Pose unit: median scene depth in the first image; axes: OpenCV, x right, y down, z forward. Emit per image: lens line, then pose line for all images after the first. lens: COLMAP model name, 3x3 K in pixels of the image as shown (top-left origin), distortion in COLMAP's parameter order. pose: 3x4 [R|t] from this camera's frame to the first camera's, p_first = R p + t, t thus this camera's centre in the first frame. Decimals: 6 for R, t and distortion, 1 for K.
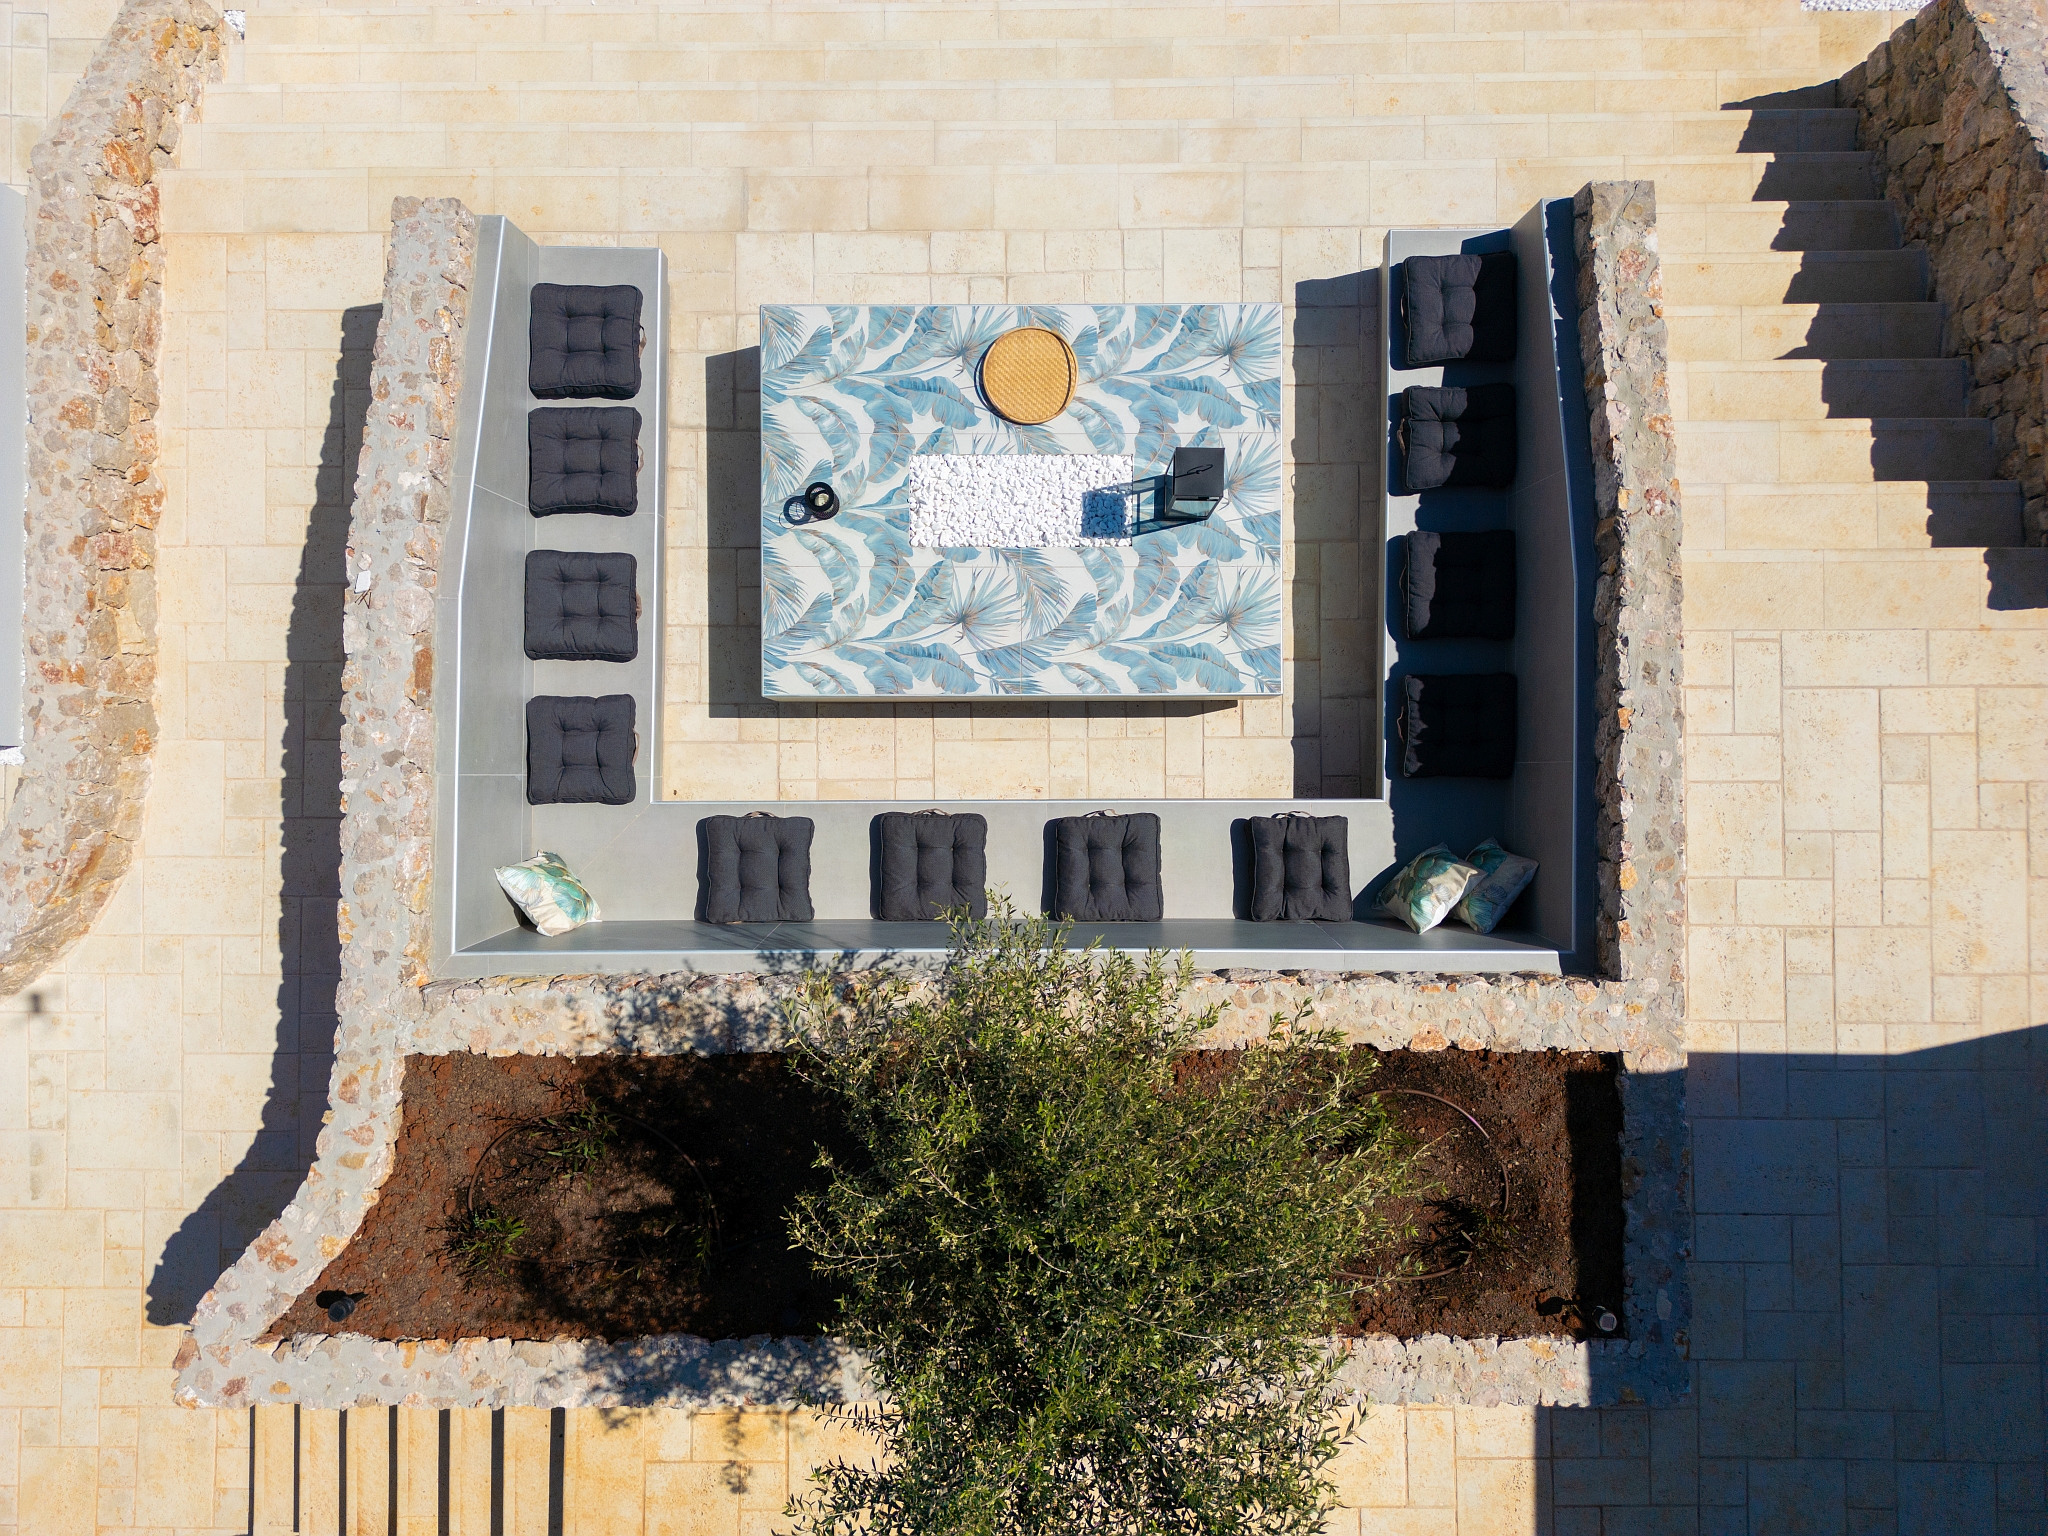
lens RADIAL K [[1440.3, 0, 1026.6], [0, 1440.3, 773.7], [0, 0, 1]] dist [0.031121, -0.018192]
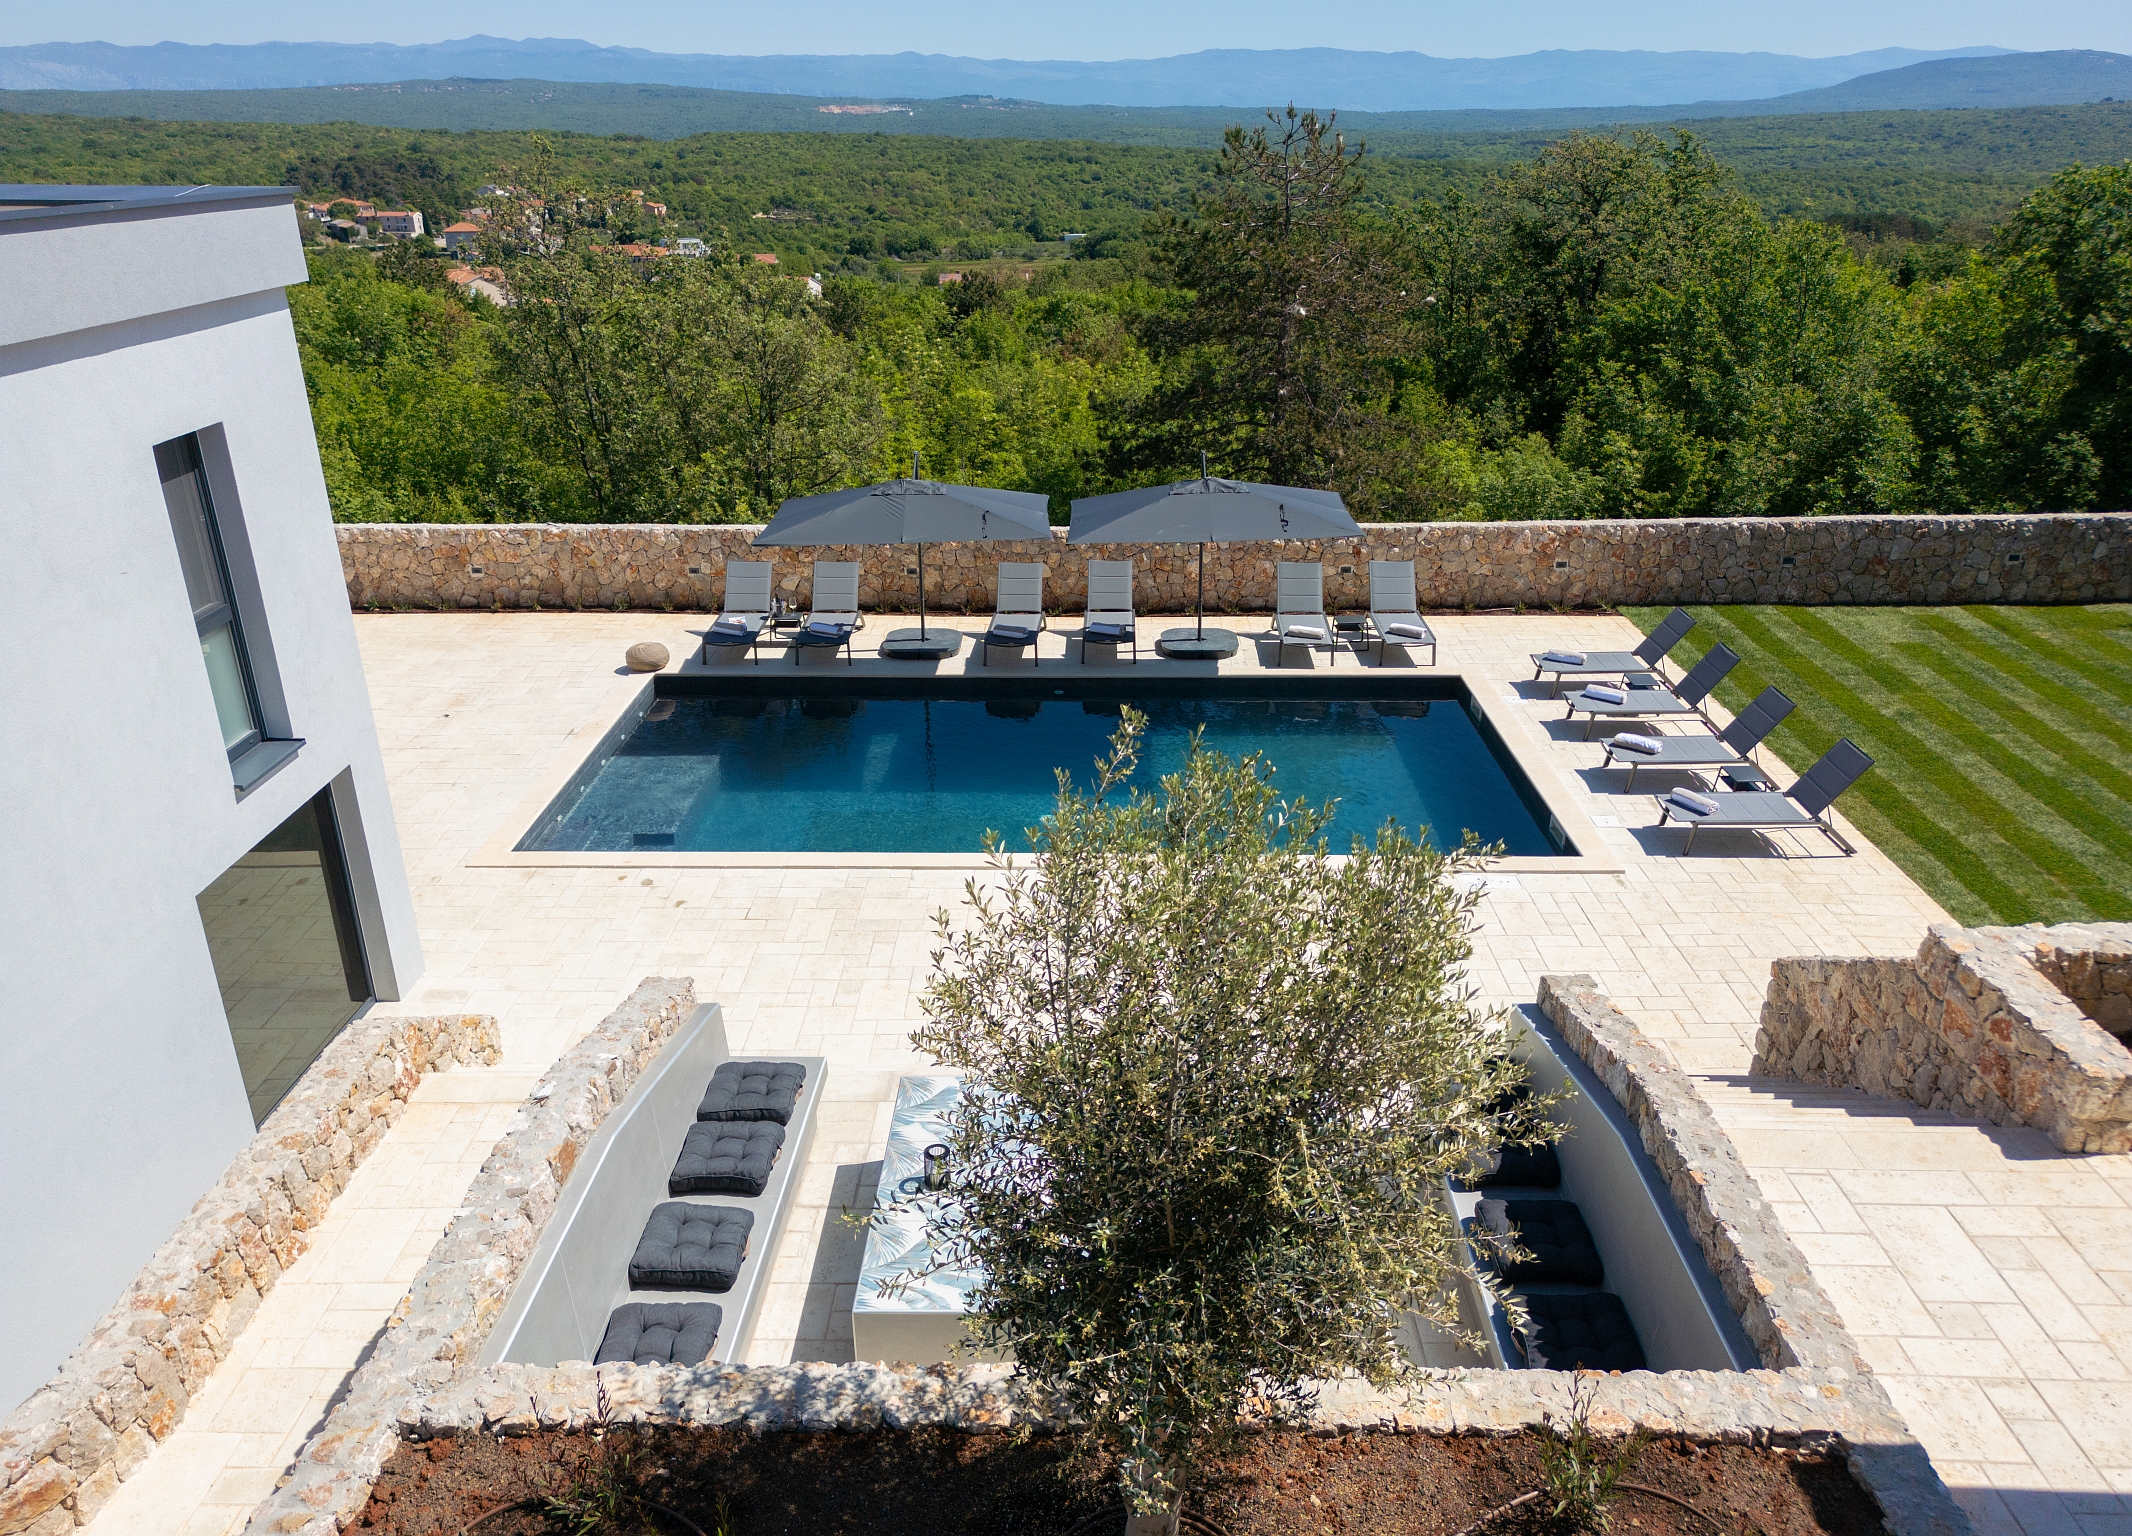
lens RADIAL K [[1495.8, 0, 1052.8], [0, 1495.8, 773.2], [0, 0, 1]] dist [0.044258, -0.032389]
pose [[0.999549, 0.021125, -0.021331, -0.038247], [-0.028158, 0.413225, -0.910194, 0.825368], [-0.010413, 0.910384, 0.413634, 0.273062]]
